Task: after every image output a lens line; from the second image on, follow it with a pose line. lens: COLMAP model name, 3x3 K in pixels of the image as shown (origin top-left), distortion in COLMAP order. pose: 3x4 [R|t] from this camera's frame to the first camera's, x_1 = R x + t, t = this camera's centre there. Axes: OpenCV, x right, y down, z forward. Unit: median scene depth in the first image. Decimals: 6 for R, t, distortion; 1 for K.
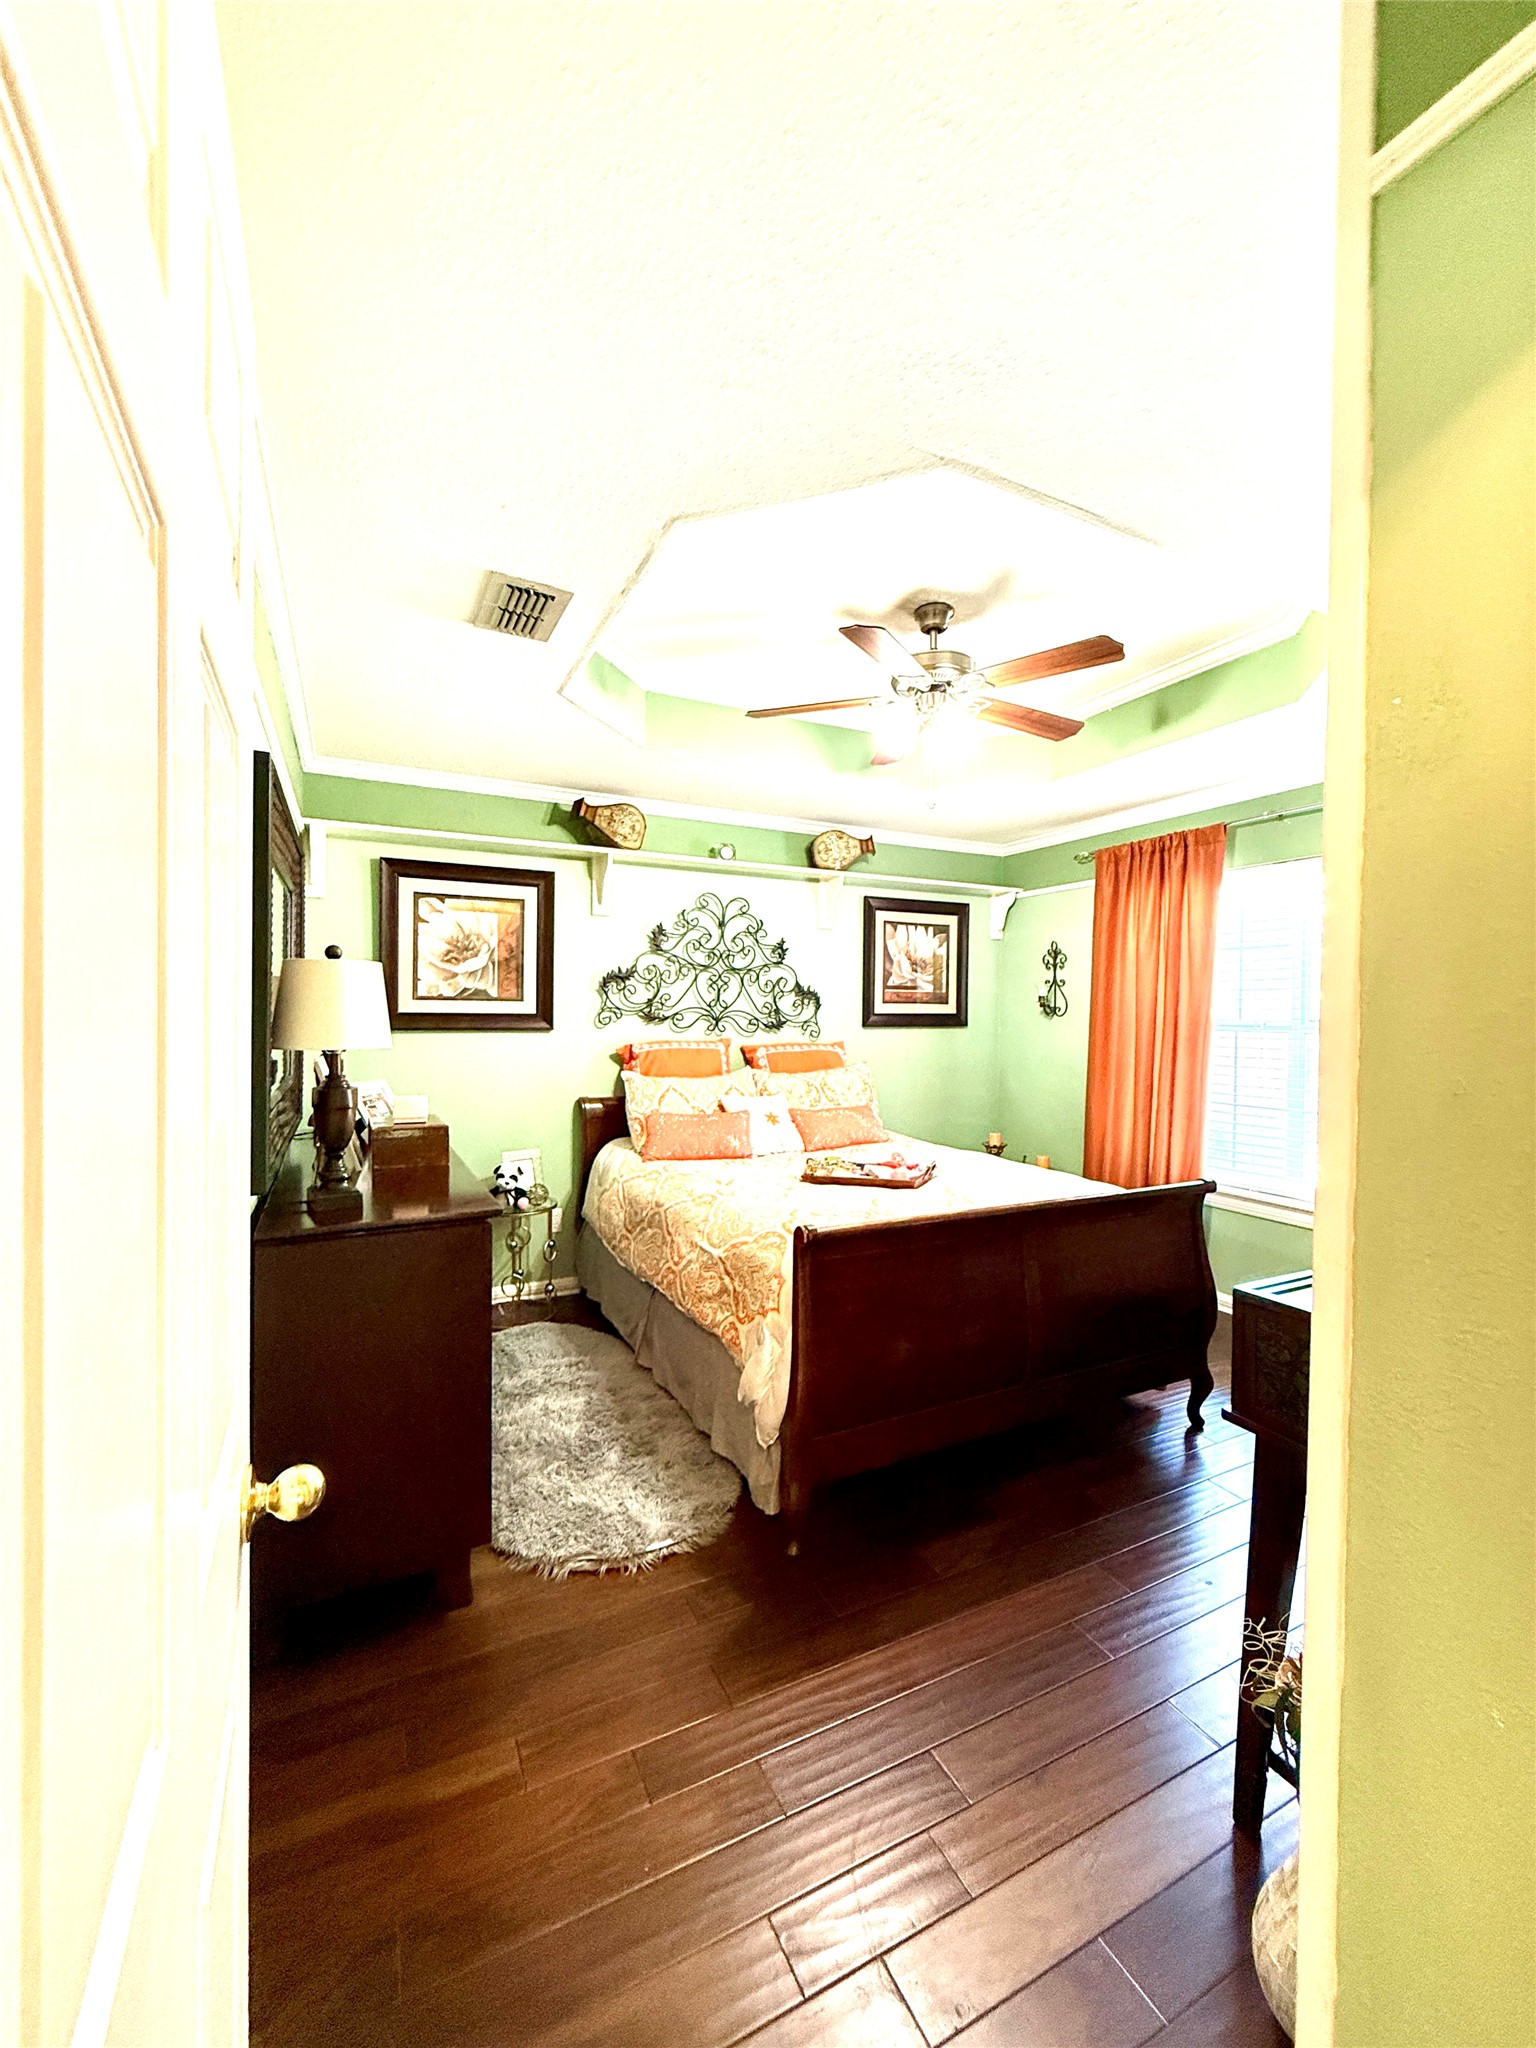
lens RADIAL K [[819.0, 0, 759.5], [0, 819.0, 1028.9], [0, 0, 1]] dist [-0.001441, 0.001012]
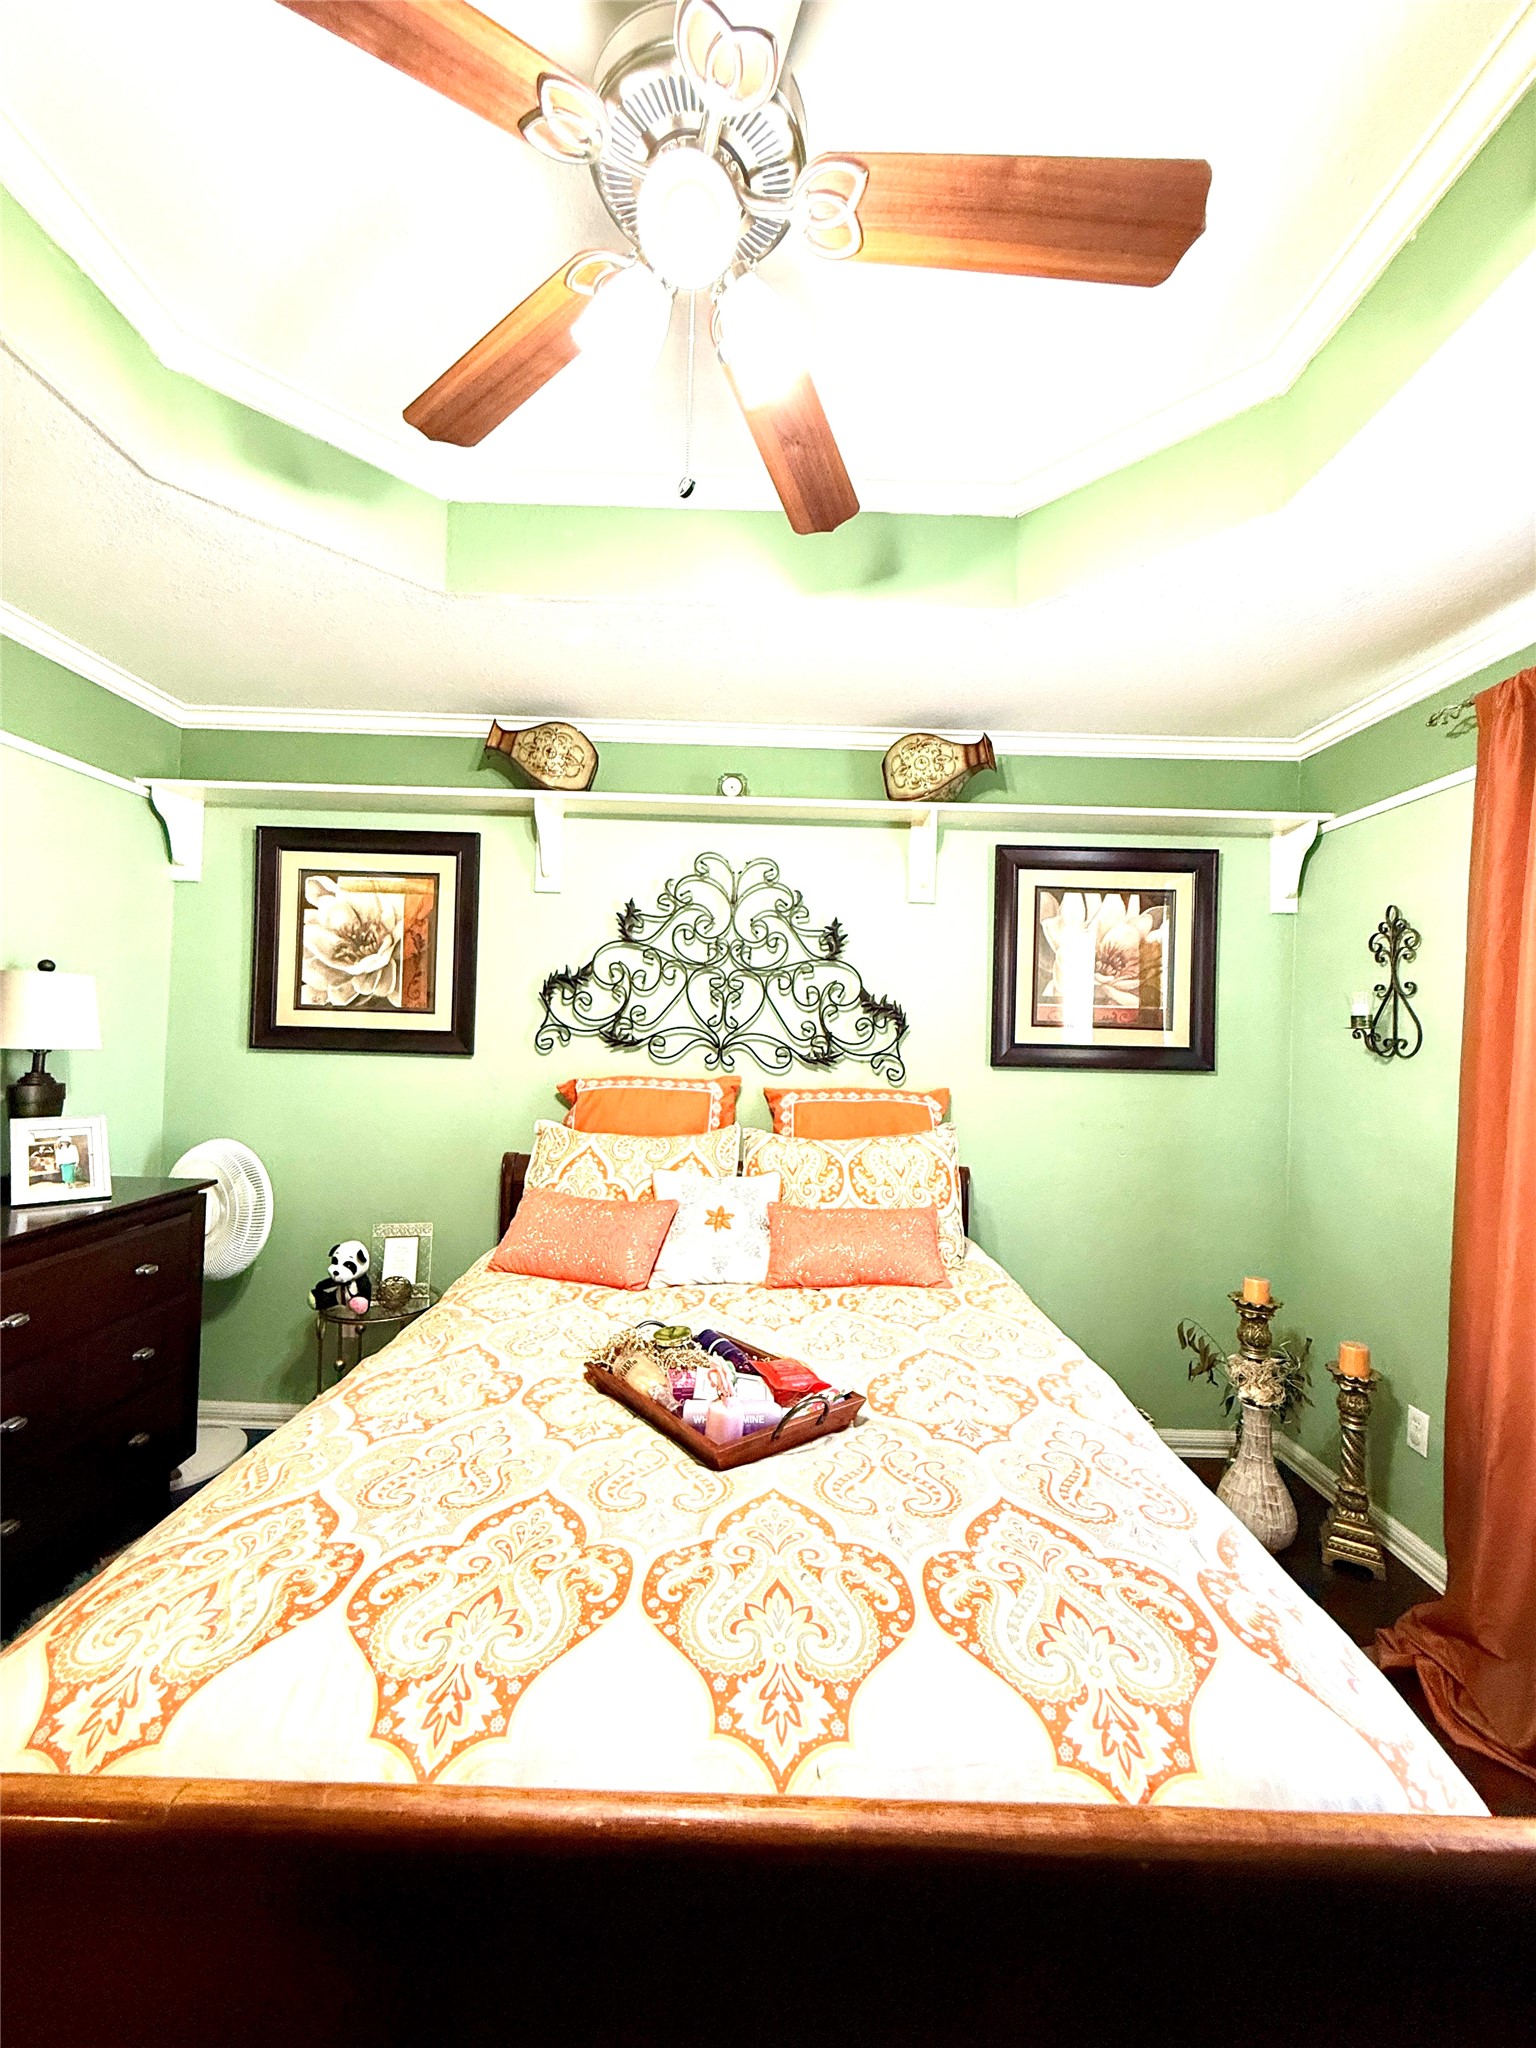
lens RADIAL K [[819.0, 0, 769.8], [0, 819.0, 1024.8], [0, 0, 1]] dist [-0.001441, 0.001012]
pose [[0.895708, 0.011531, -0.444494, 0.266979], [-0.031318, 0.998817, -0.037199, -0.005878], [0.443539, 0.047240, 0.895009, 0.435014]]
